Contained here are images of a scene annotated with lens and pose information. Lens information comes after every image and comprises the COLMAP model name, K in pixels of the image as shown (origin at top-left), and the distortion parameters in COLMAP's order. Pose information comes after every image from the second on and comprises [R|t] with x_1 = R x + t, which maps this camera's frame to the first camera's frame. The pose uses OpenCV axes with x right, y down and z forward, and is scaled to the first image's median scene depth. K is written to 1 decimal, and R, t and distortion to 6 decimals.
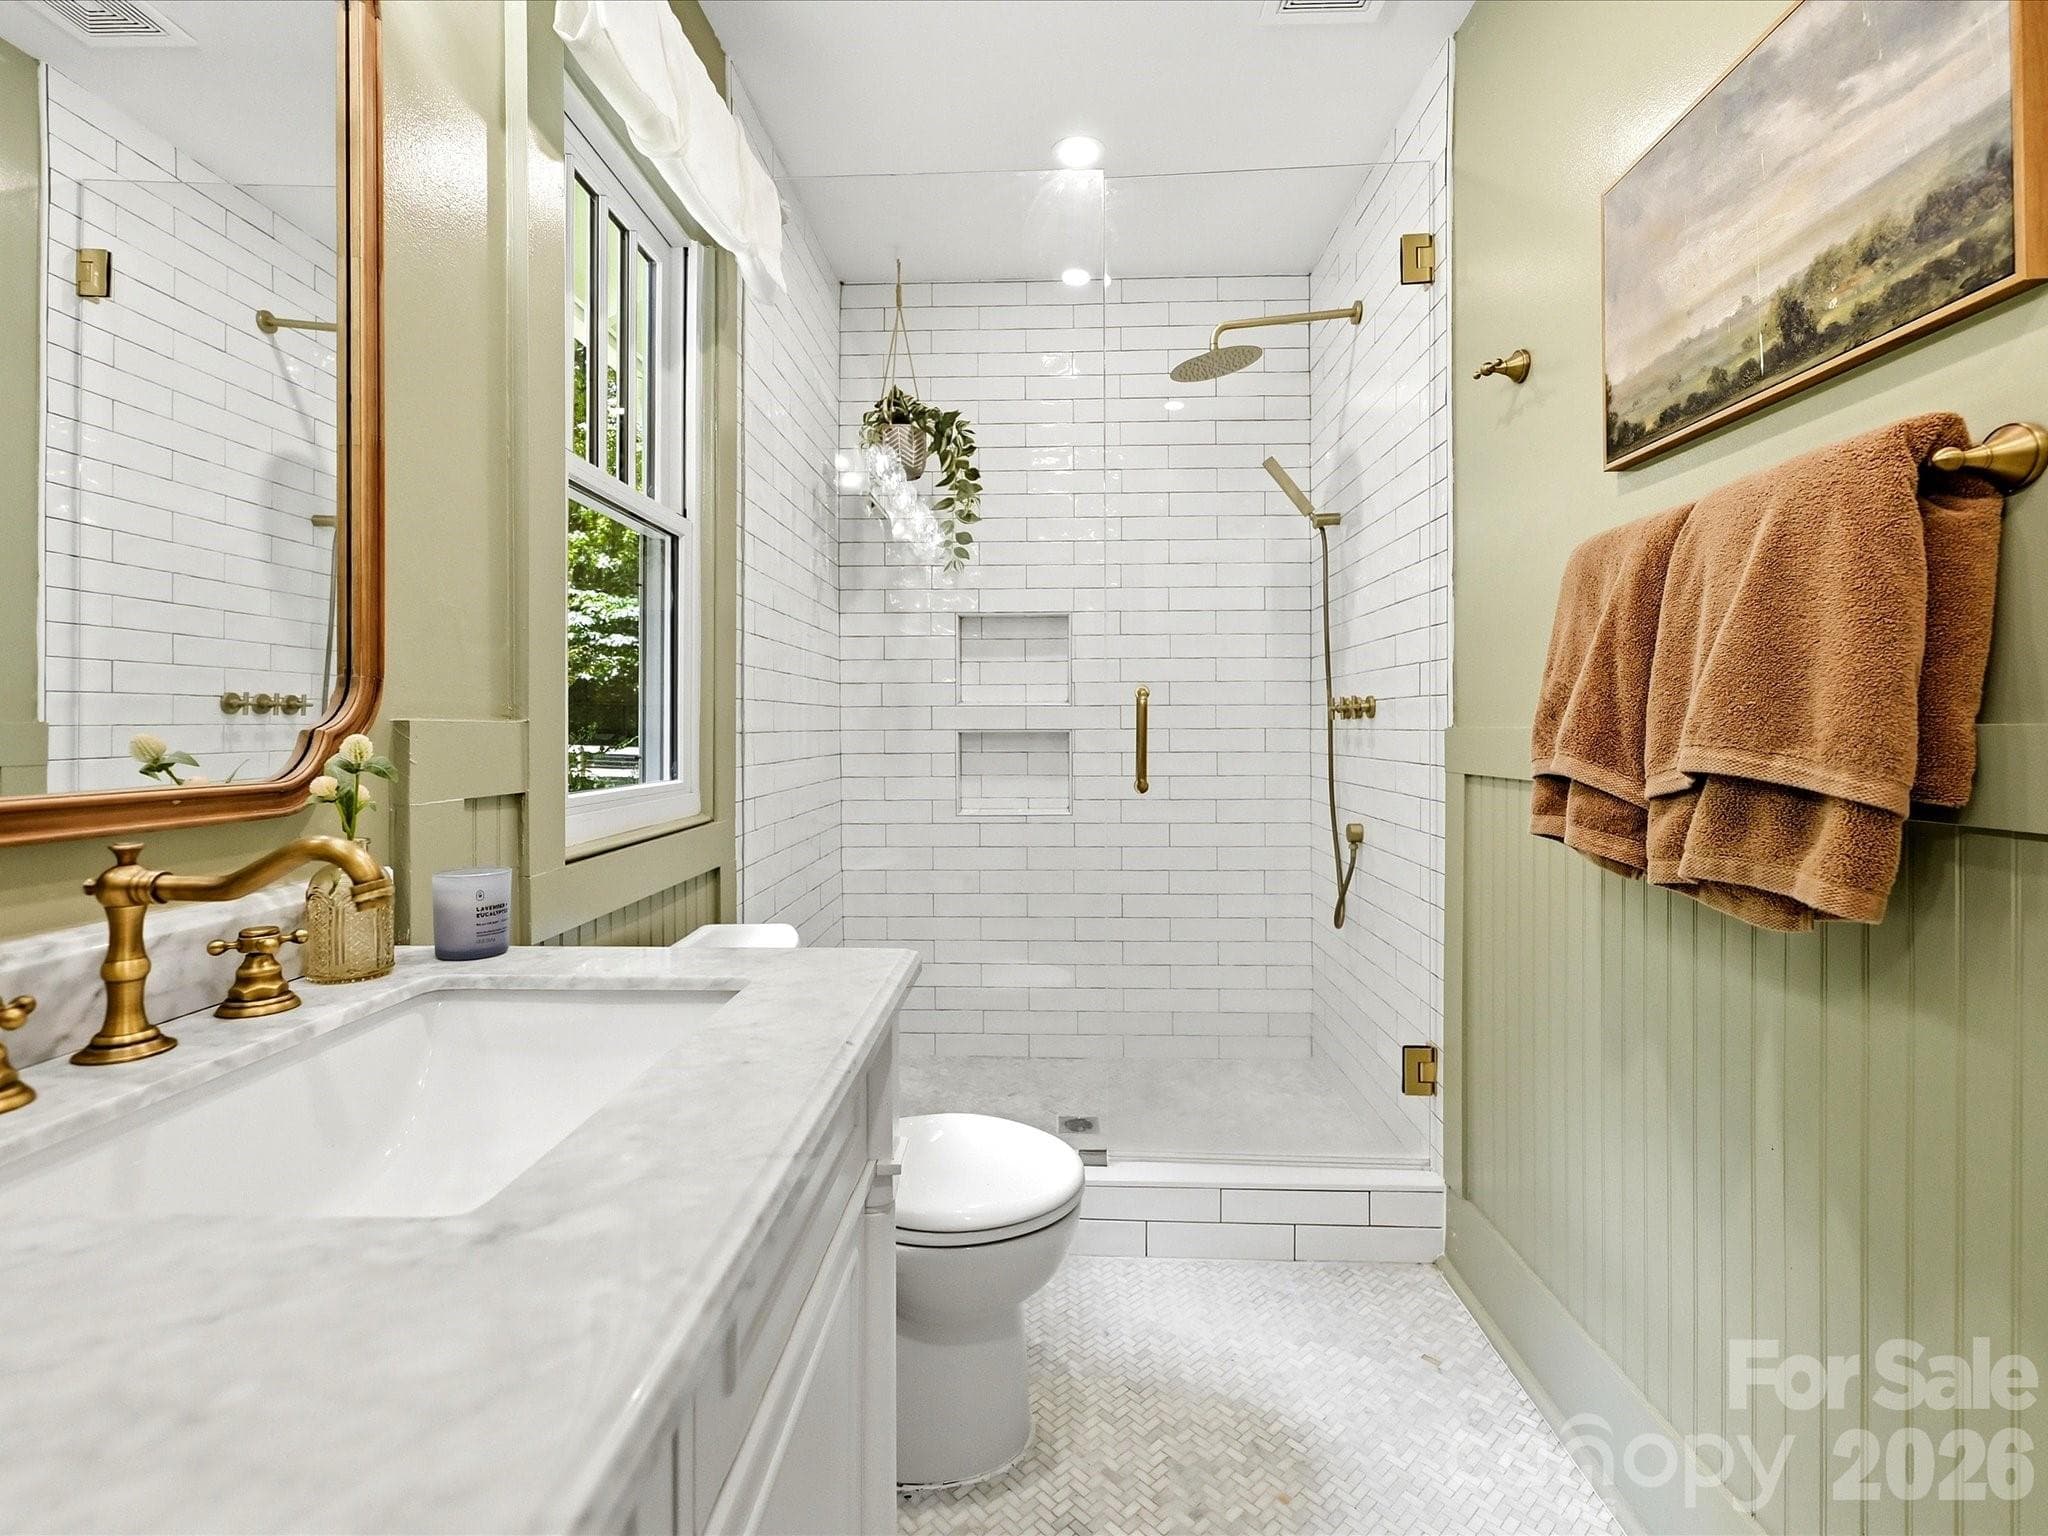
lens RADIAL K [[952.8, 0, 1018.8], [0, 952.8, 744.3], [0, 0, 1]] dist [0.001371, 0.000437]
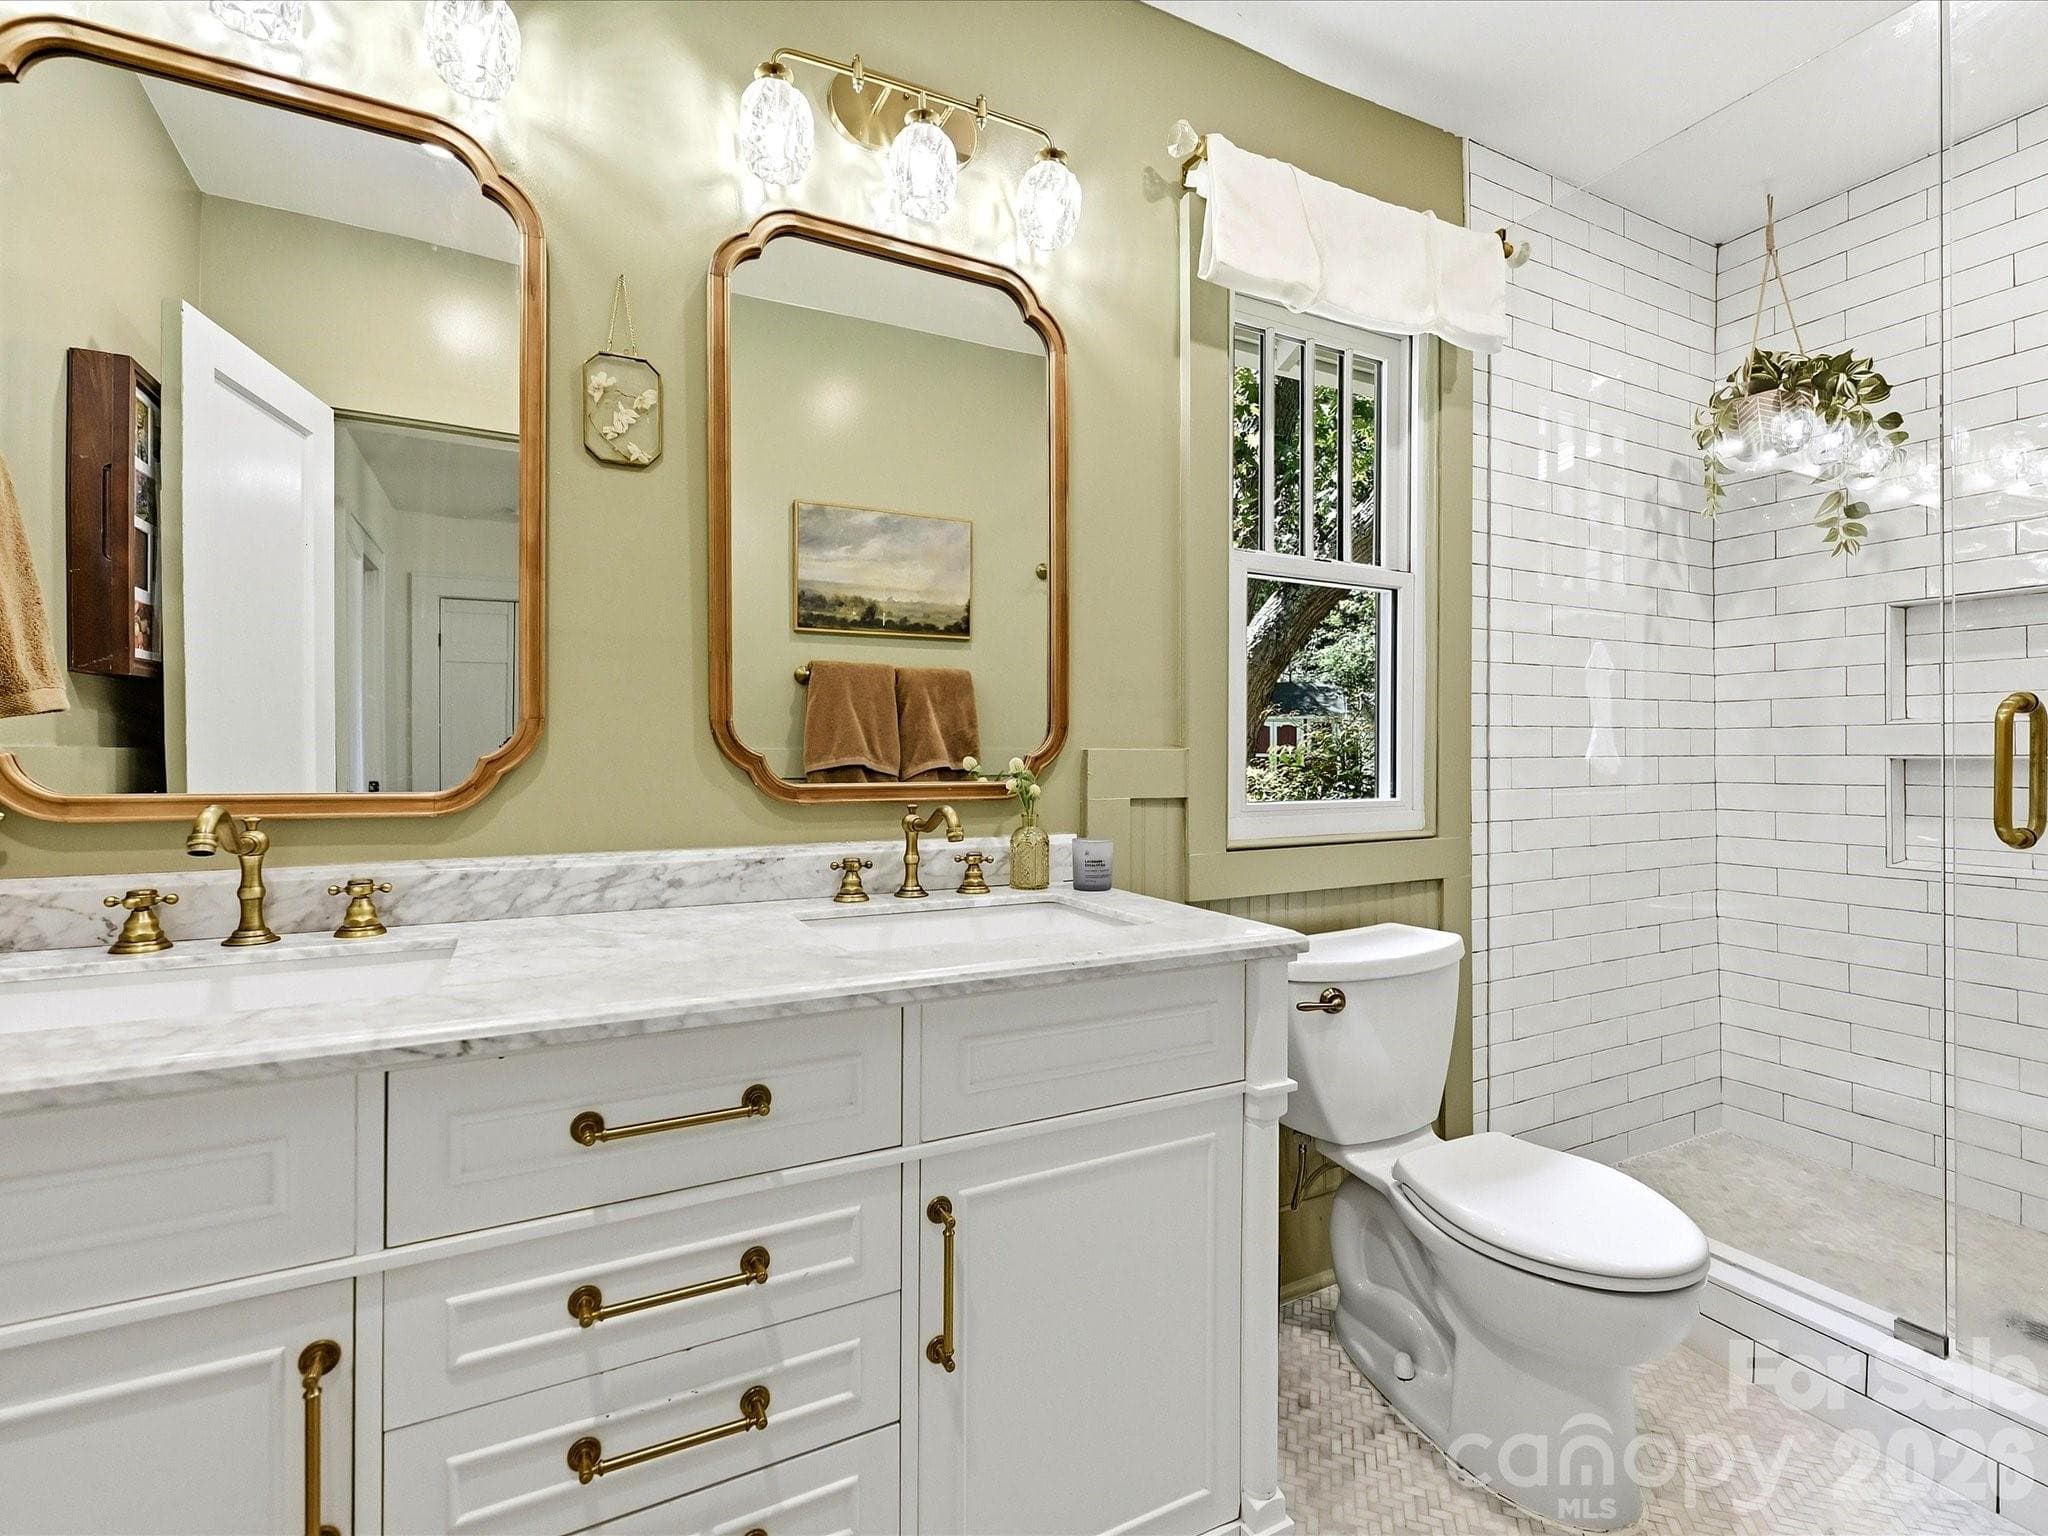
lens RADIAL K [[941.4, 0, 1024.6], [0, 941.4, 758.3], [0, 0, 1]] dist [0.000607, 0.000028]
pose [[0.493227, 0.004250, -0.869890, 0.281059], [-0.013415, 0.999906, -0.002721, -0.001375], [0.869797, 0.013012, 0.493238, 0.026068]]
